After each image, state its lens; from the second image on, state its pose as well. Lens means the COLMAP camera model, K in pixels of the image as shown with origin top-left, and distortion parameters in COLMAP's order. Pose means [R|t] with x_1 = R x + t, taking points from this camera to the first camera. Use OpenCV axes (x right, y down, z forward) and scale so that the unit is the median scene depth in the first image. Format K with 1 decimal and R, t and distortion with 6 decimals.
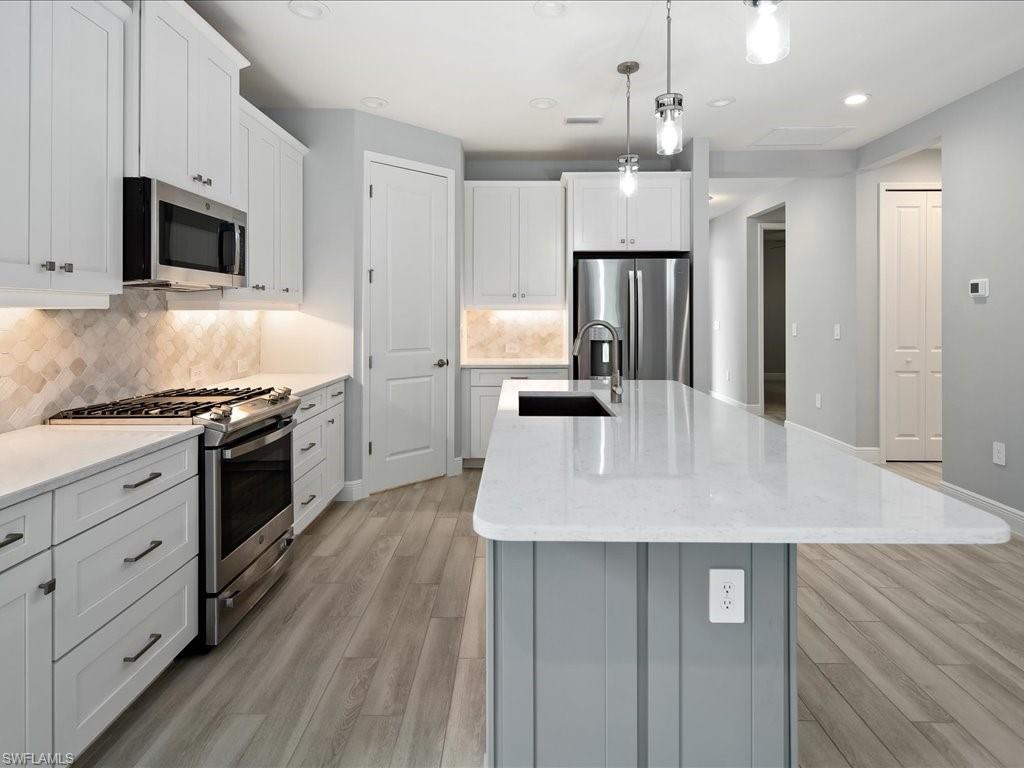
lens RADIAL K [[567.3, 0, 508.3], [0, 567.3, 311.5], [0, 0, 1]] dist [0.022052, 0.000116]
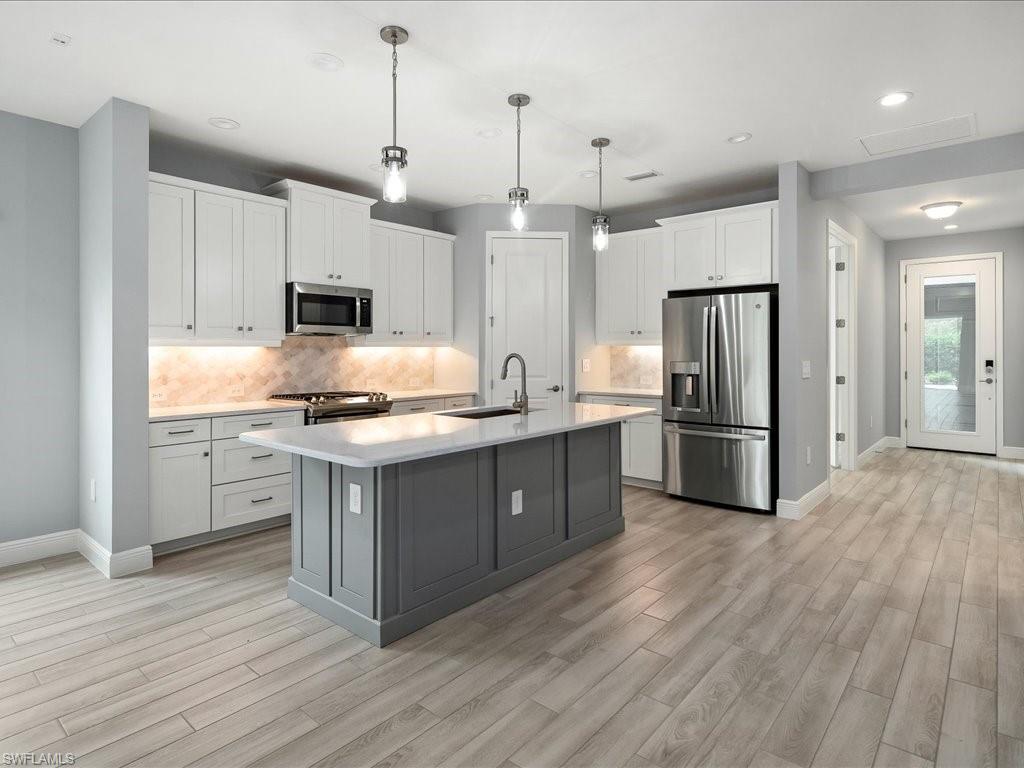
lens RADIAL K [[571.1, 0, 508.4], [0, 571.1, 354.8], [0, 0, 1]] dist [-0.001128, -0.000834]
pose [[0.769944, 0.003514, -0.638102, 0.914961], [0.004068, 0.999937, 0.010416, 0.004966], [0.638099, -0.010616, 0.769881, -0.054249]]
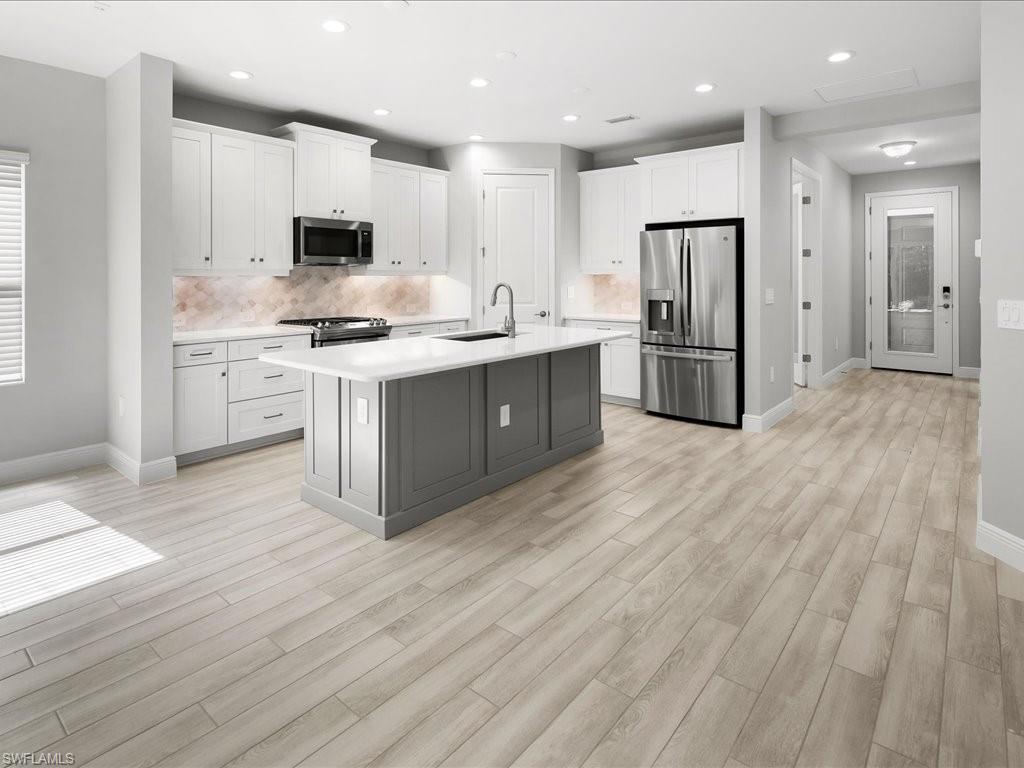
lens RADIAL K [[561.3, 0, 507.9], [0, 561.3, 280.4], [0, 0, 1]] dist [-0.000795, -0.000289]
pose [[0.777585, 0.002478, -0.628773, 0.992783], [0.005196, 0.999933, 0.010365, -0.004240], [0.628756, -0.011327, 0.777520, -0.134280]]
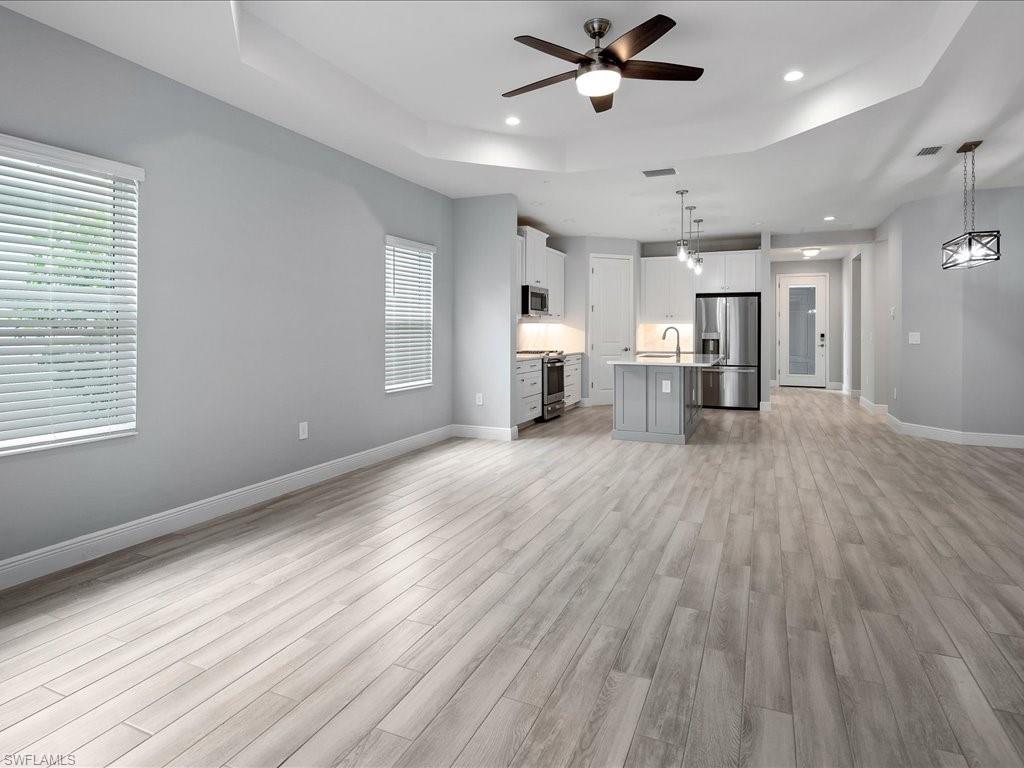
lens RADIAL K [[561.2, 0, 511.9], [0, 561.2, 343.2], [0, 0, 1]] dist [-0.002370, -0.000515]
pose [[0.921153, 0.007946, -0.389121, 0.450529], [0.001405, 0.999717, 0.023740, 0.027687], [0.389199, -0.022415, 0.920881, -1.606343]]
